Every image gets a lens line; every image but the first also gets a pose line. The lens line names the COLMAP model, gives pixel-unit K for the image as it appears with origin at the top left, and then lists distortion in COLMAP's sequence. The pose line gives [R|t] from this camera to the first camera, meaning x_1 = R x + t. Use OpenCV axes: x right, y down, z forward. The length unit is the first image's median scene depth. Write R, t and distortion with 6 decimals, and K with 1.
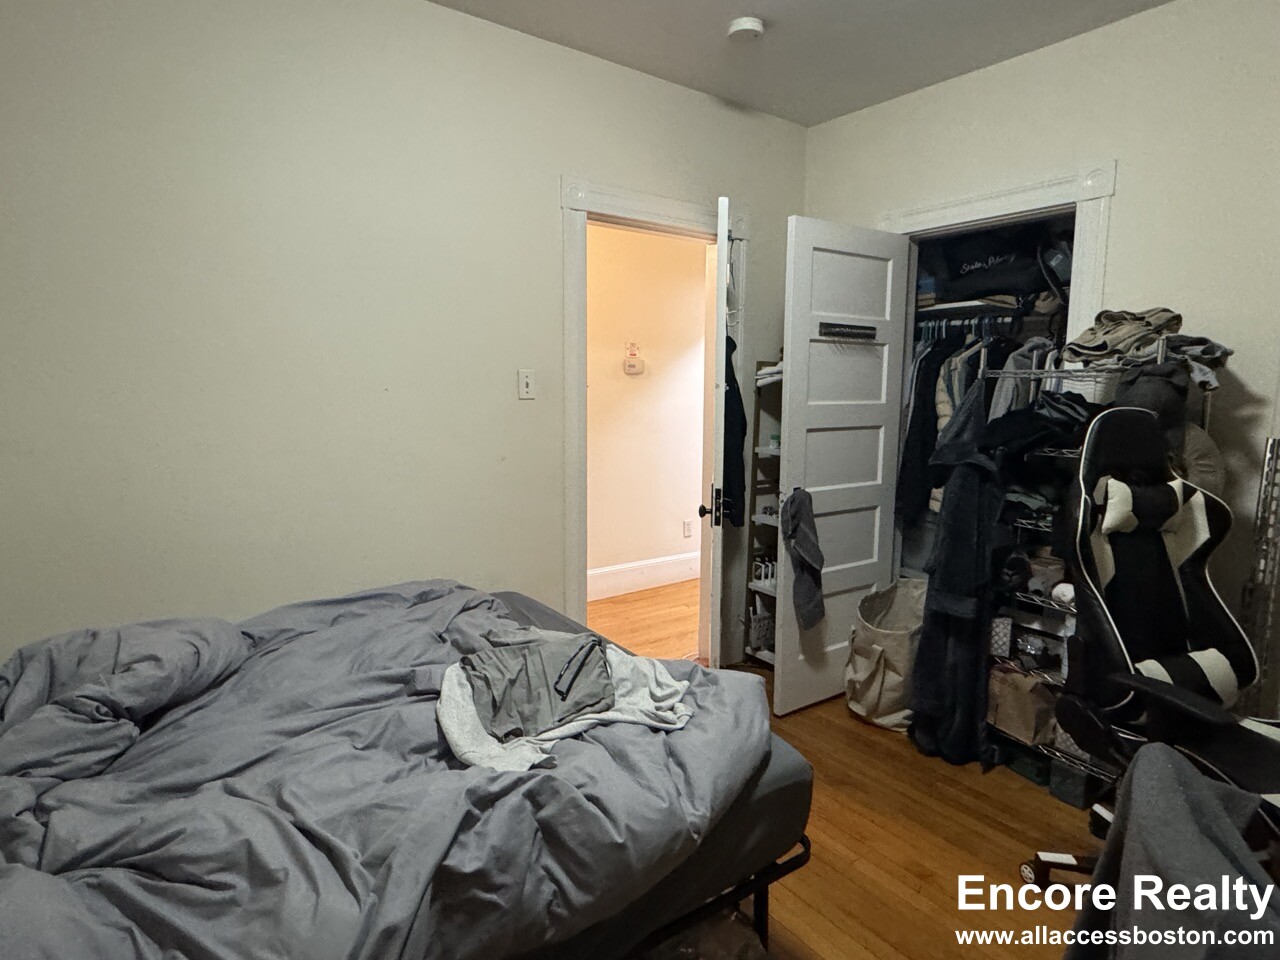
lens RADIAL K [[702.1, 0, 629.4], [0, 702.1, 471.3], [0, 0, 1]] dist [-0.002999, 0.000553]
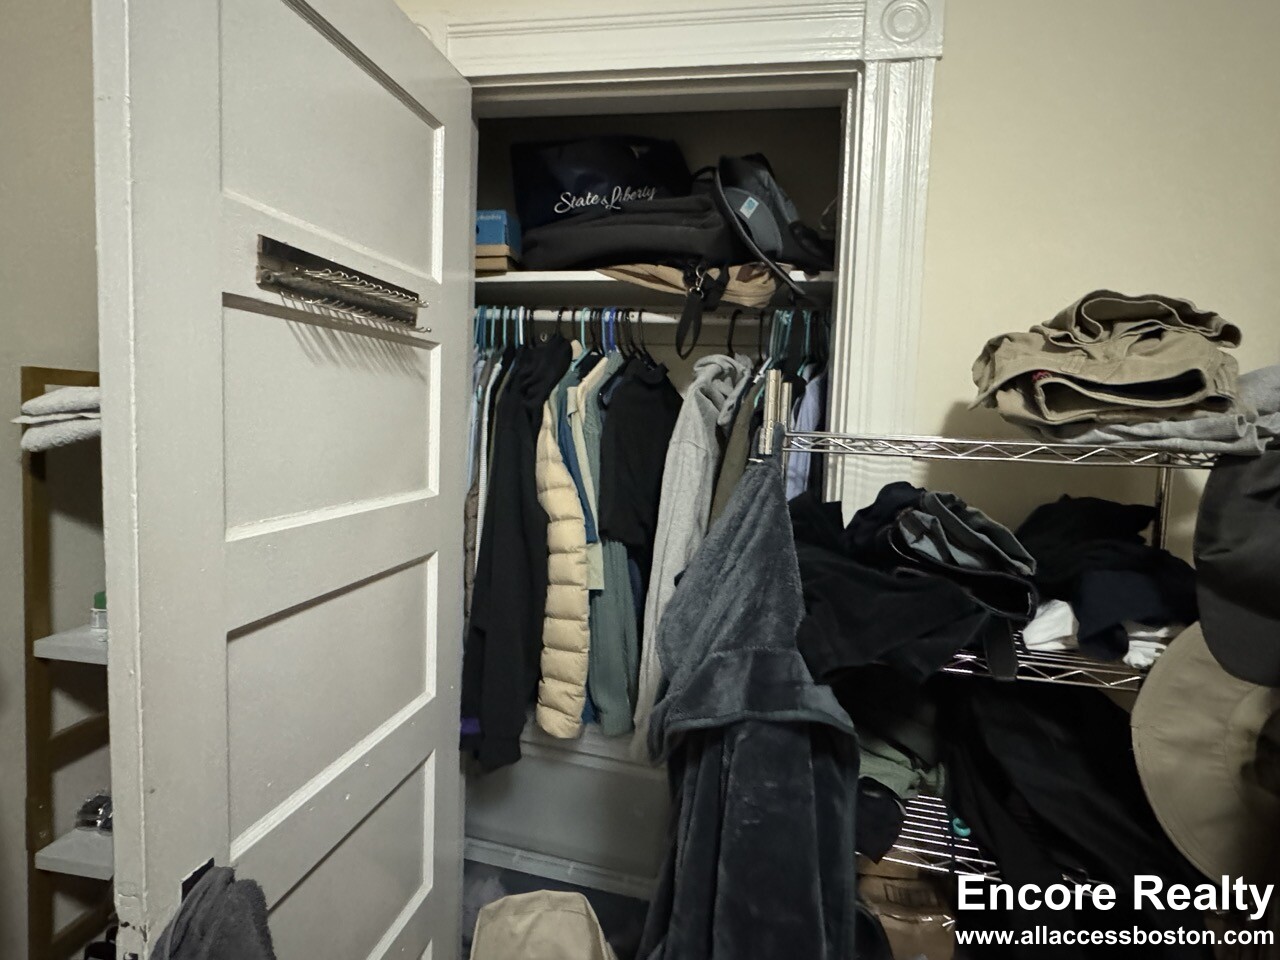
lens RADIAL K [[702.1, 0, 629.4], [0, 702.1, 471.3], [0, 0, 1]] dist [-0.002999, 0.000553]
pose [[0.697598, -0.040457, 0.715346, 0.158820], [0.059548, 0.998224, -0.001615, -0.103297], [-0.714011, 0.043724, 0.698768, 0.649330]]
